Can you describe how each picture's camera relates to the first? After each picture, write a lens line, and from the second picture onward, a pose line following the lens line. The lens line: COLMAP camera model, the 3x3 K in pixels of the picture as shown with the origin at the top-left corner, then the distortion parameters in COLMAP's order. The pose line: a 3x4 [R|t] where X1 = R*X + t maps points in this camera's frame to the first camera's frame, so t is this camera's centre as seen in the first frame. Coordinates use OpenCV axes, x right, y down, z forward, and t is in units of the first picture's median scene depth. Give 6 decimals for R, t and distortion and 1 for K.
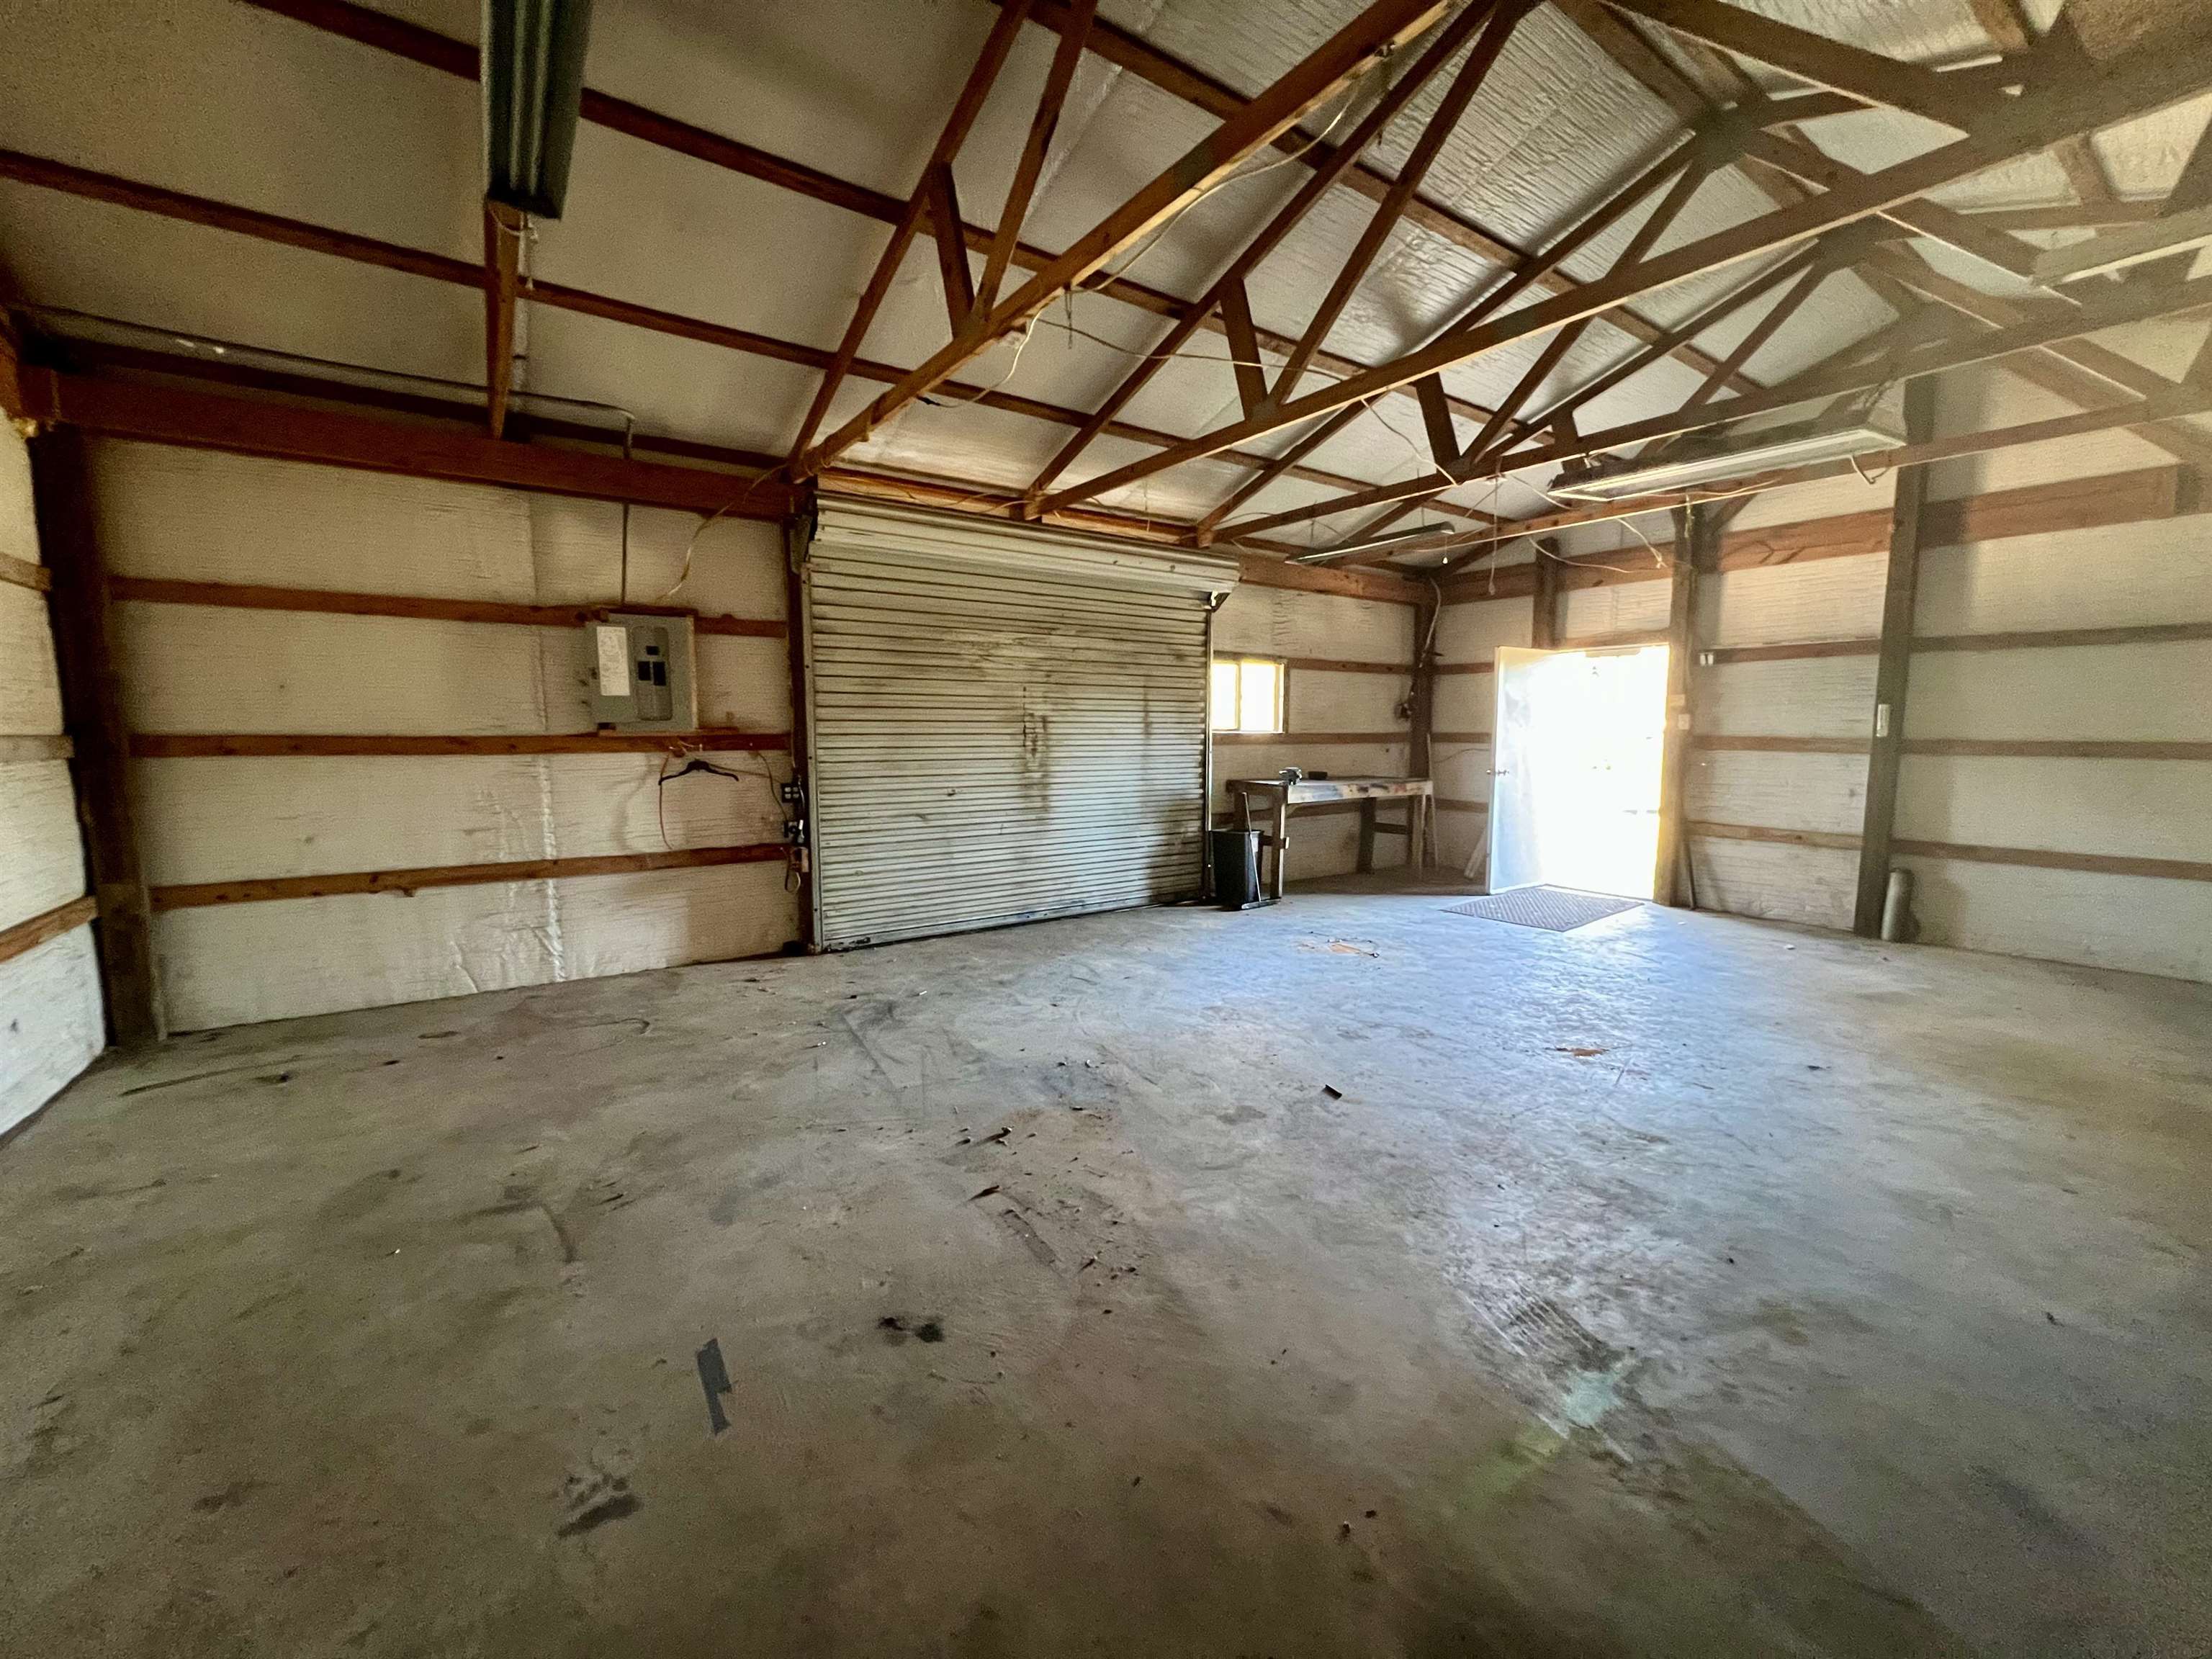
lens RADIAL K [[891.0, 0, 1122.7], [0, 891.0, 828.5], [0, 0, 1]] dist [-0.006044, 0.000681]
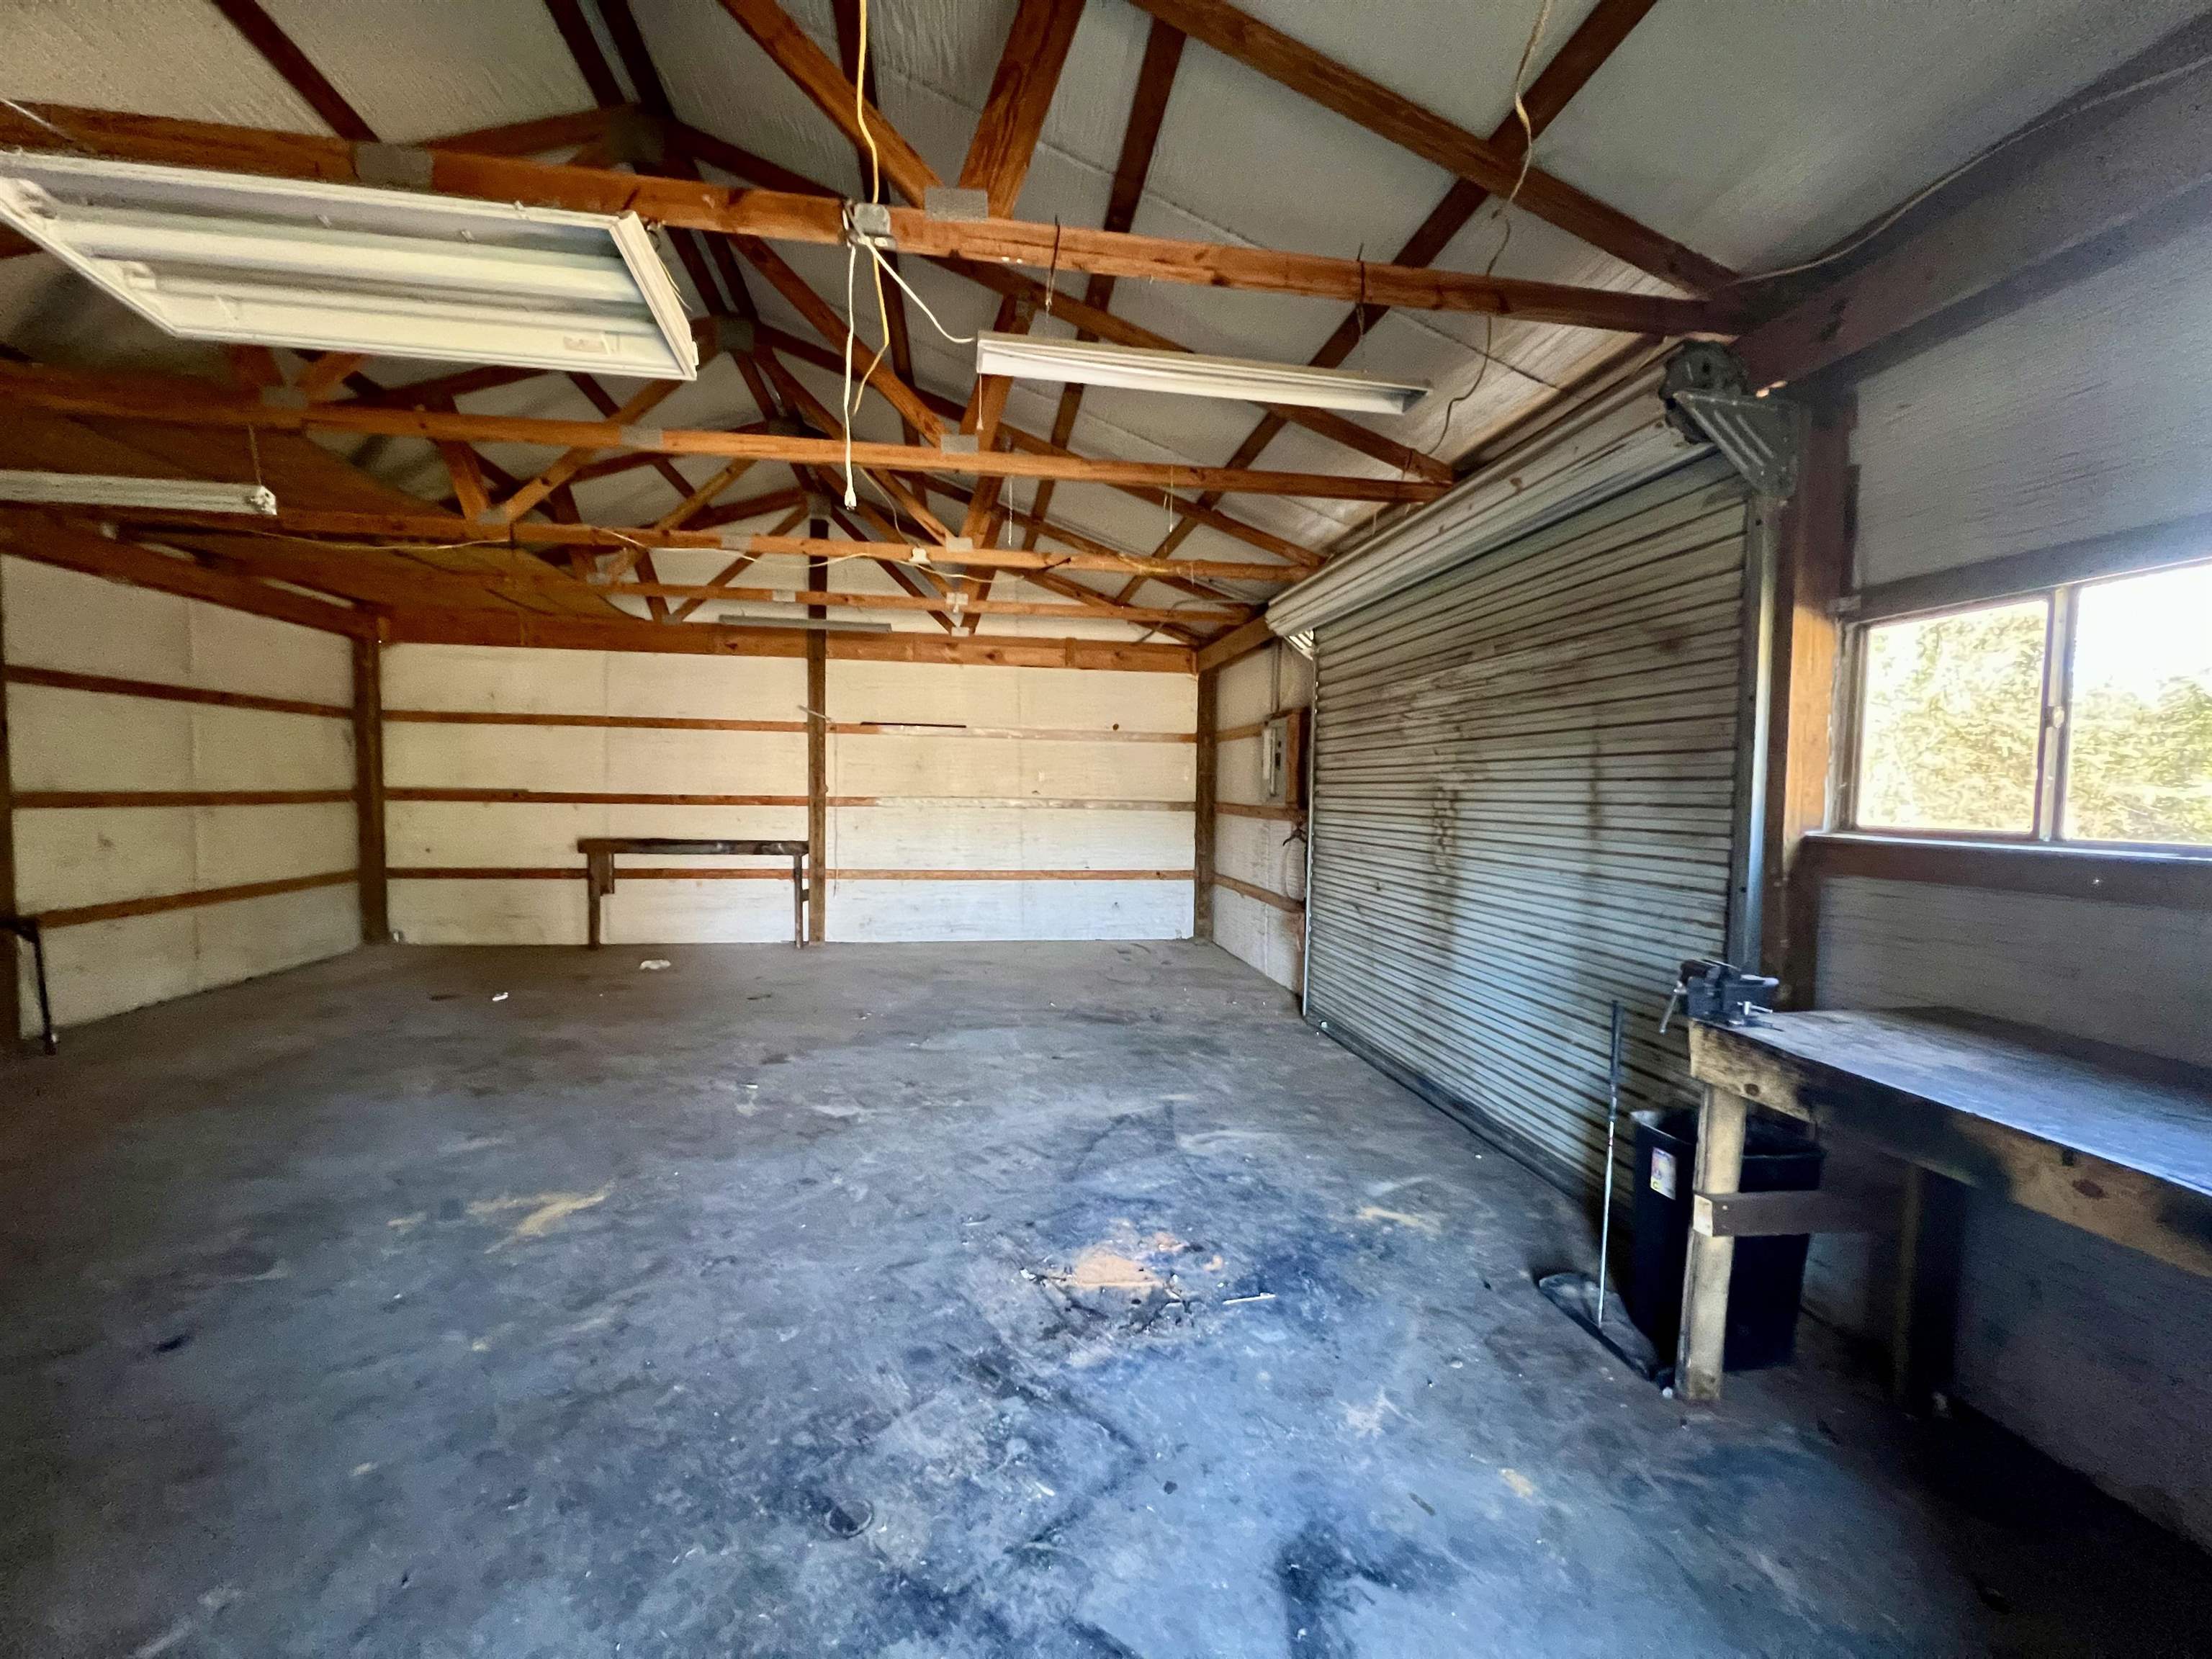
lens RADIAL K [[890.3, 0, 1102.0], [0, 890.3, 828.0], [0, 0, 1]] dist [-0.004775, 0.000200]
pose [[-0.452814, 0.024805, -0.891260, 0.648323], [-0.123099, 0.988301, 0.090048, -0.135612], [0.883066, 0.150488, -0.444463, 1.143483]]
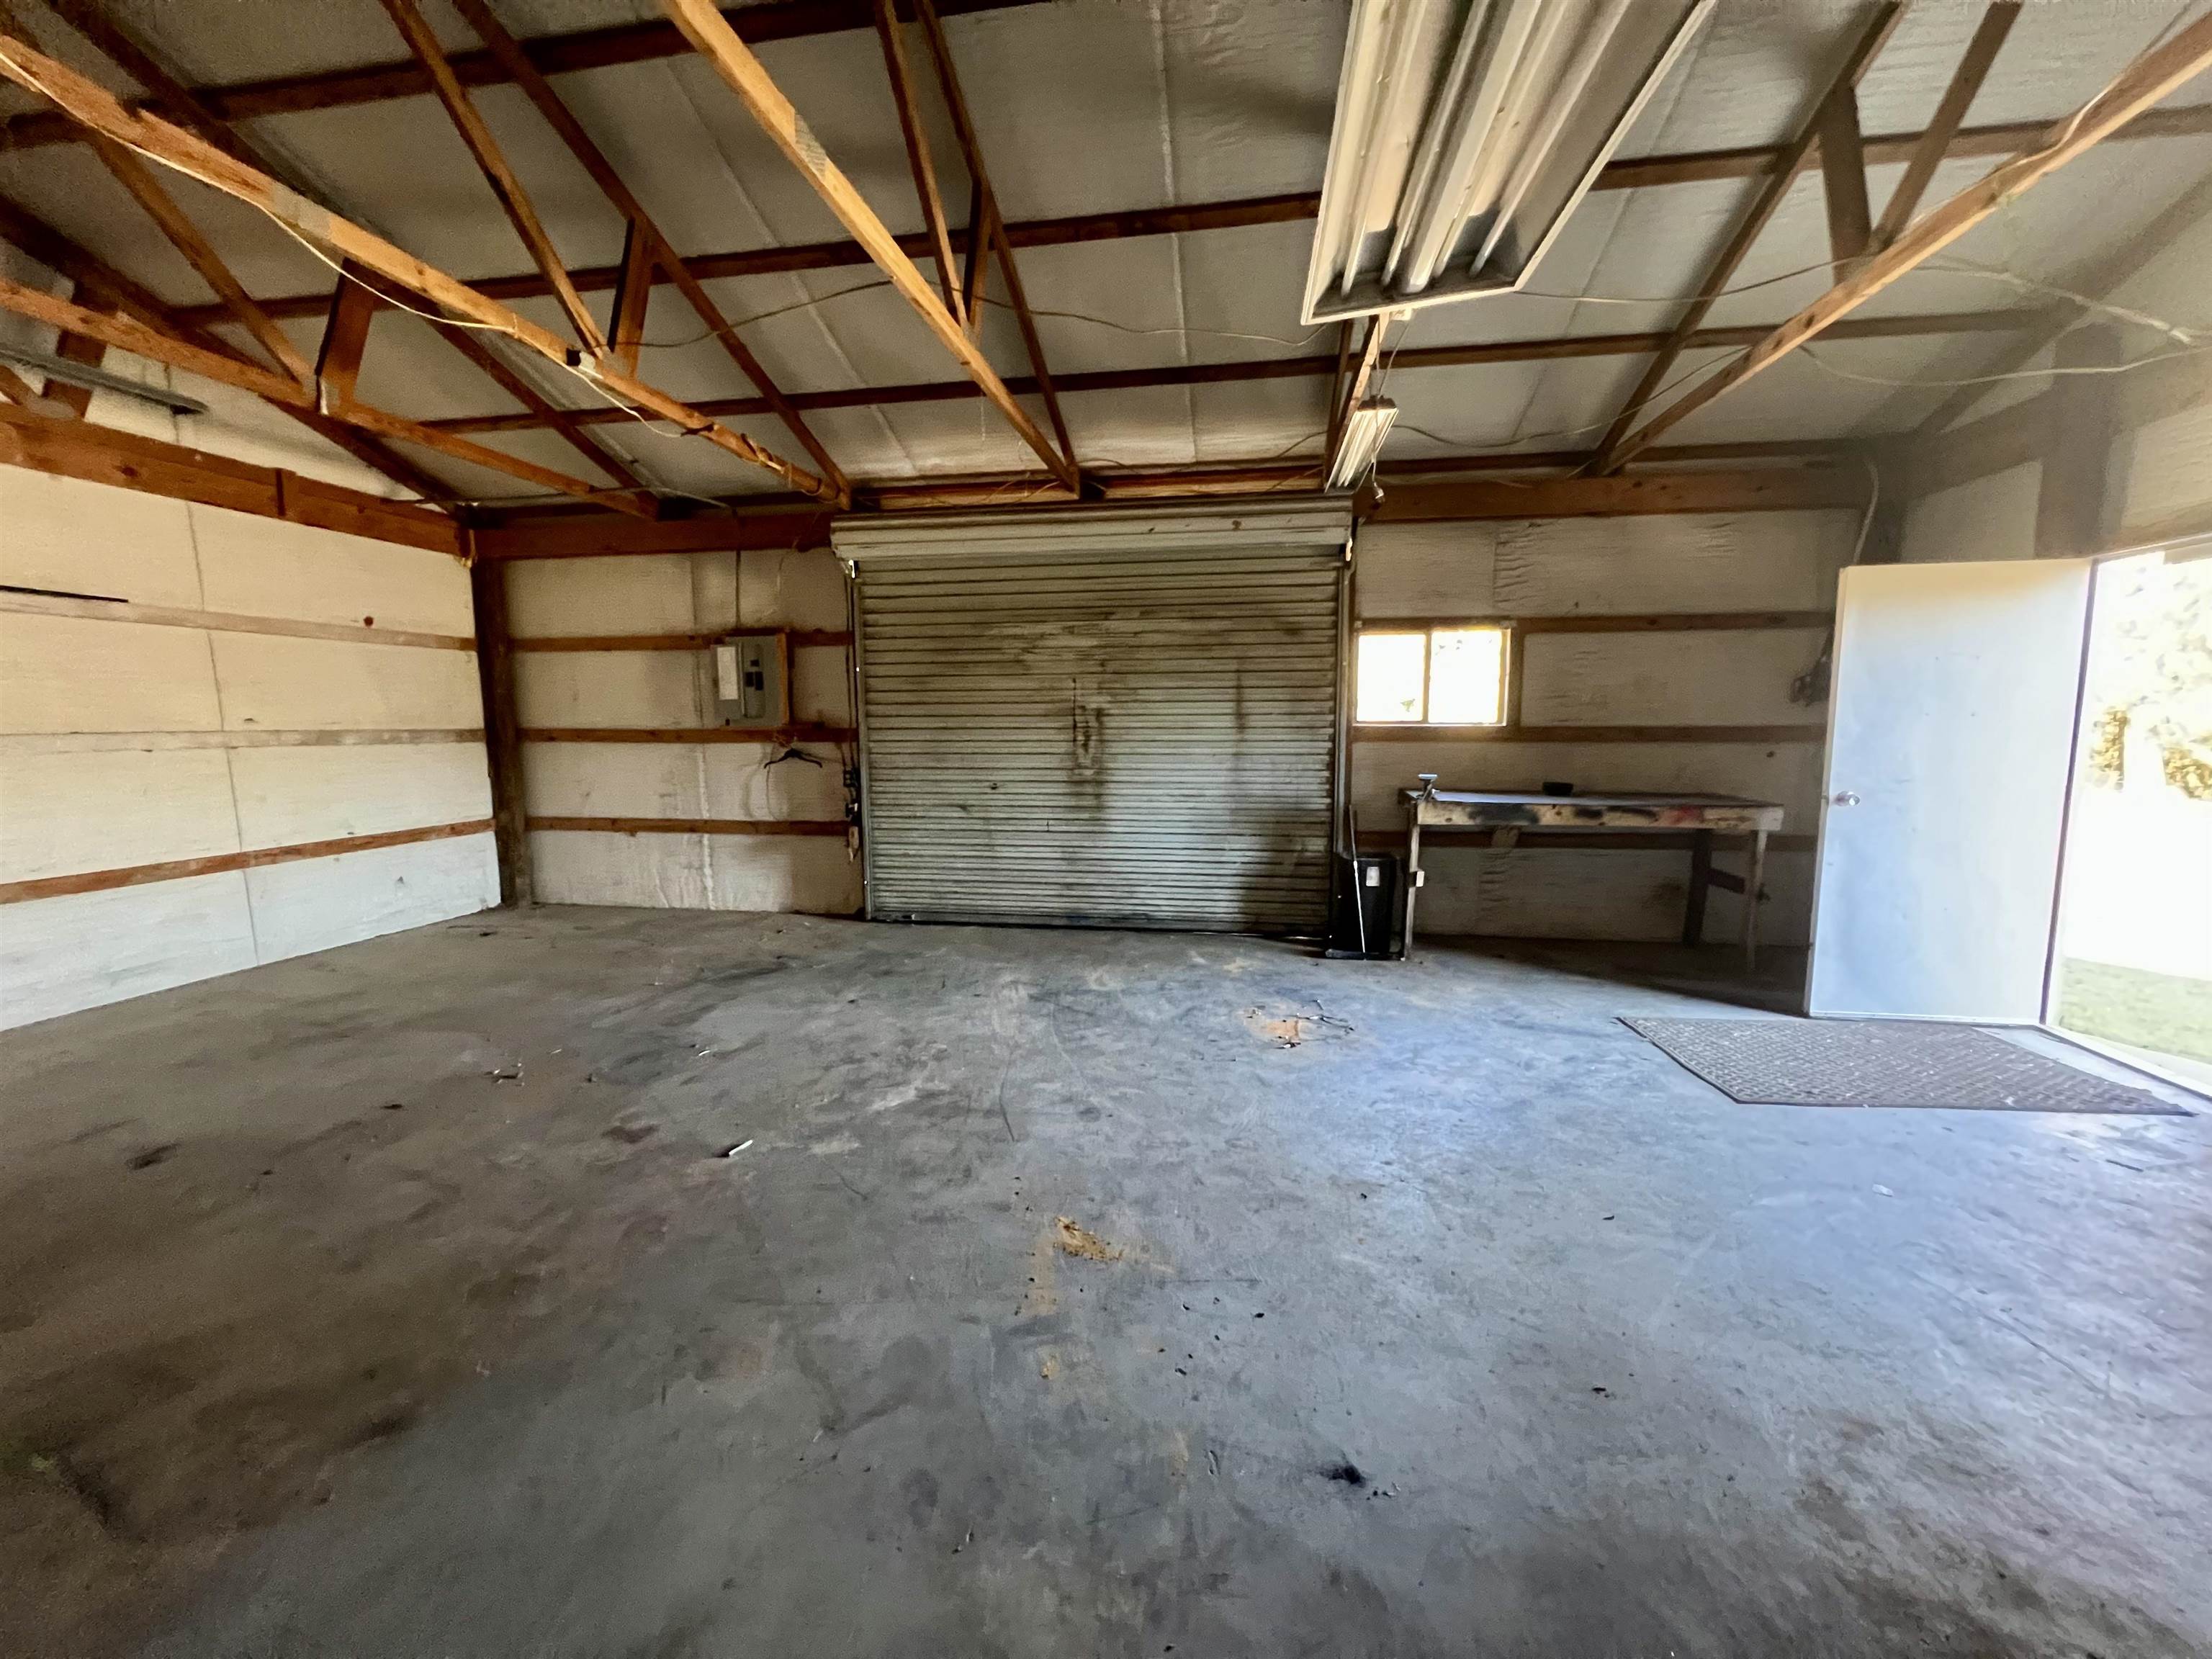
lens RADIAL K [[890.3, 0, 1098.8], [0, 890.3, 832.7], [0, 0, 1]] dist [-0.004775, 0.000200]
pose [[0.704731, 0.081088, -0.704825, 0.618057], [-0.074225, 0.996422, 0.040419, -0.037523], [0.705581, 0.023831, 0.708229, 0.372134]]
